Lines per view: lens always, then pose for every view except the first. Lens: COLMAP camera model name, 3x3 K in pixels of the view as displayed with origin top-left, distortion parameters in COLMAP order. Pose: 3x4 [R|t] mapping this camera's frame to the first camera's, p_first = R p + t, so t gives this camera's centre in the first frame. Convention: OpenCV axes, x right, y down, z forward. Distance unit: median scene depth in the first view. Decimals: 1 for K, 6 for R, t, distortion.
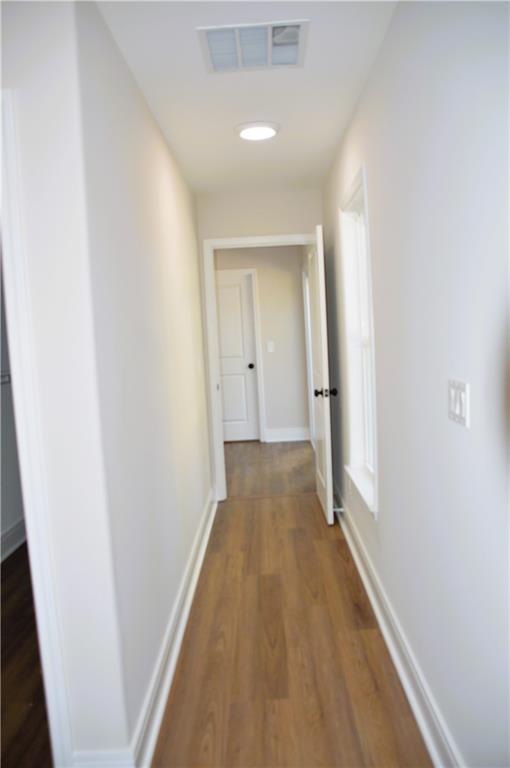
lens RADIAL K [[613.5, 0, 255.0], [0, 613.5, 384.0], [0, 0, 1]] dist [-0.152988, 0.109320]
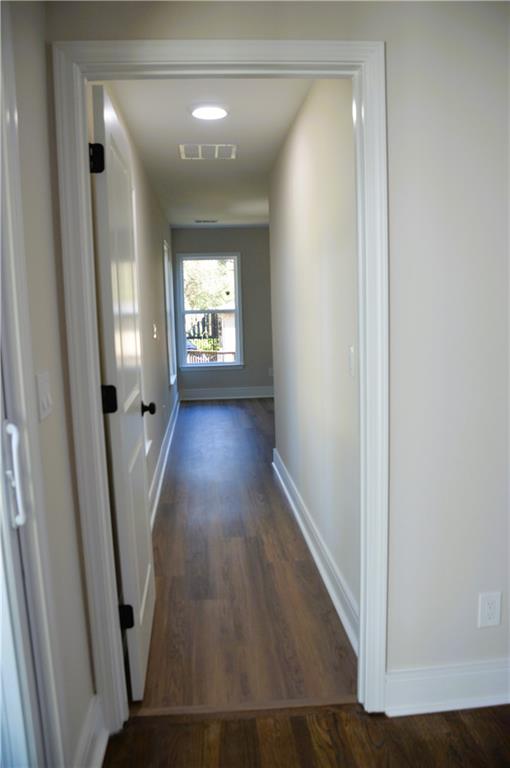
lens RADIAL K [[613.5, 0, 255.0], [0, 613.5, 384.0], [0, 0, 1]] dist [-0.152988, 0.109320]
pose [[-0.991487, 0.094426, -0.089651, 0.051737], [0.072013, 0.971316, 0.226624, -0.158251], [0.108478, 0.218239, -0.969848, 1.737502]]
